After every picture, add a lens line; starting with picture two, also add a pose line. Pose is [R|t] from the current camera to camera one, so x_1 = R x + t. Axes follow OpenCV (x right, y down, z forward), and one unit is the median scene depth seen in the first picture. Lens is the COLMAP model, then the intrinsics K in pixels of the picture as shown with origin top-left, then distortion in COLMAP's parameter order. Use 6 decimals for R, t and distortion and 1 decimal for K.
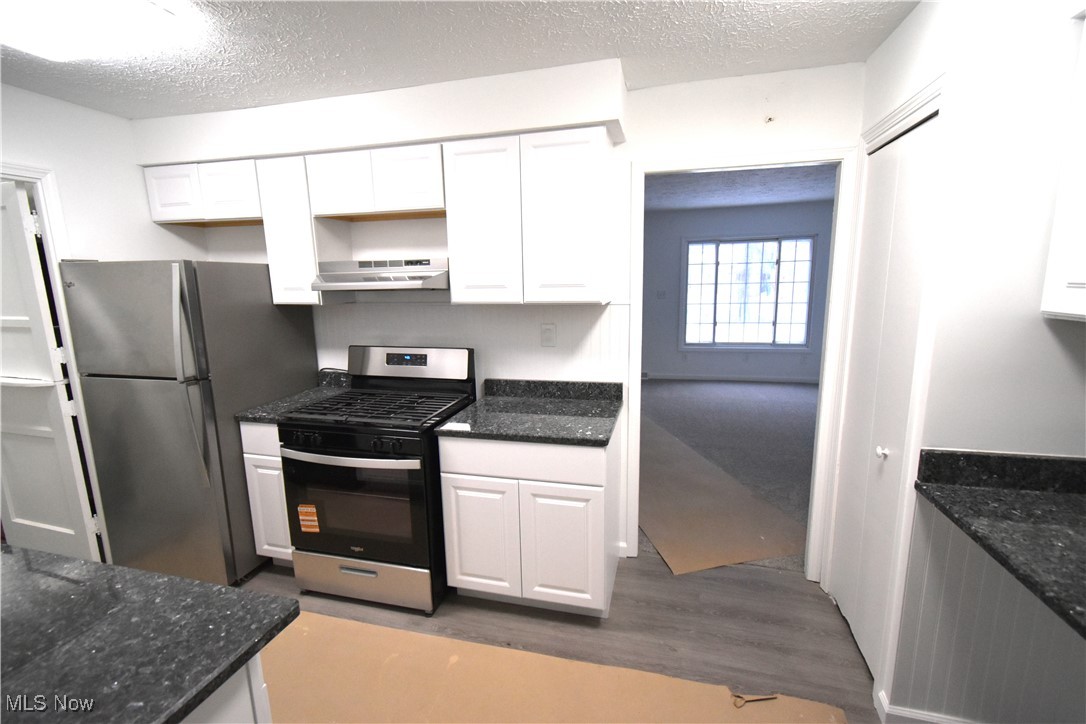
lens RADIAL K [[442.6, 0, 565.8], [0, 442.6, 356.5], [0, 0, 1]] dist [-0.001001, -0.000125]
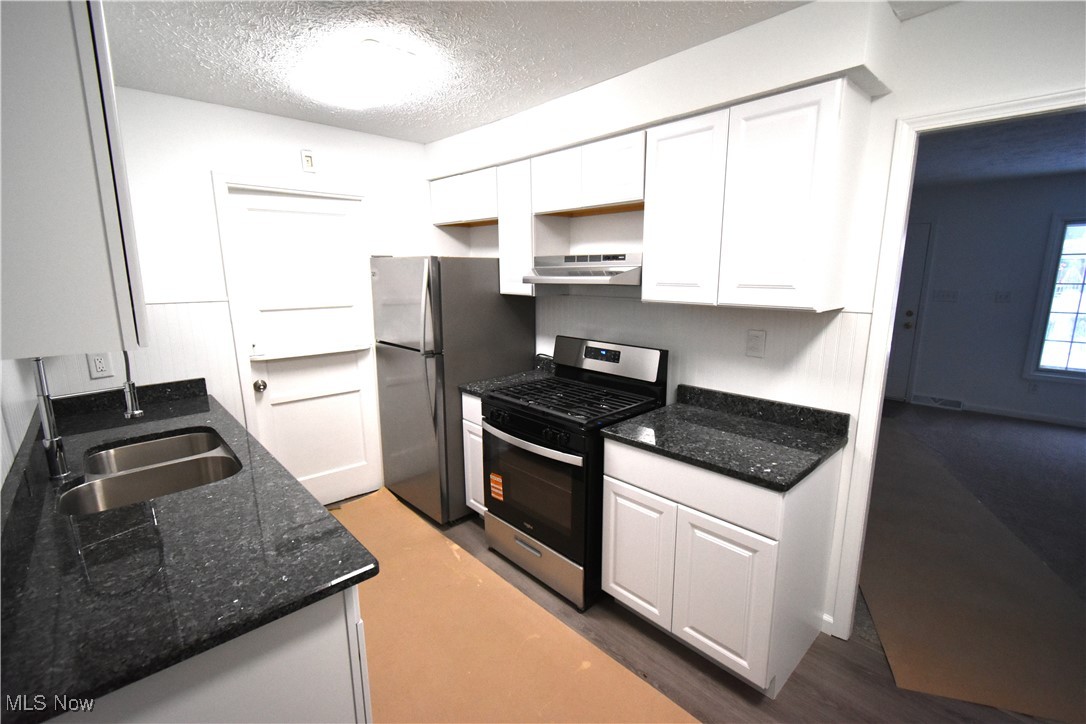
lens RADIAL K [[461.7, 0, 565.9], [0, 461.7, 361.9], [0, 0, 1]] dist [0.000647, 0.000047]
pose [[0.856627, 0.114134, -0.503153, 0.114351], [-0.102886, 0.993427, 0.050182, -0.023685], [0.505573, 0.008781, 0.862739, 0.069072]]
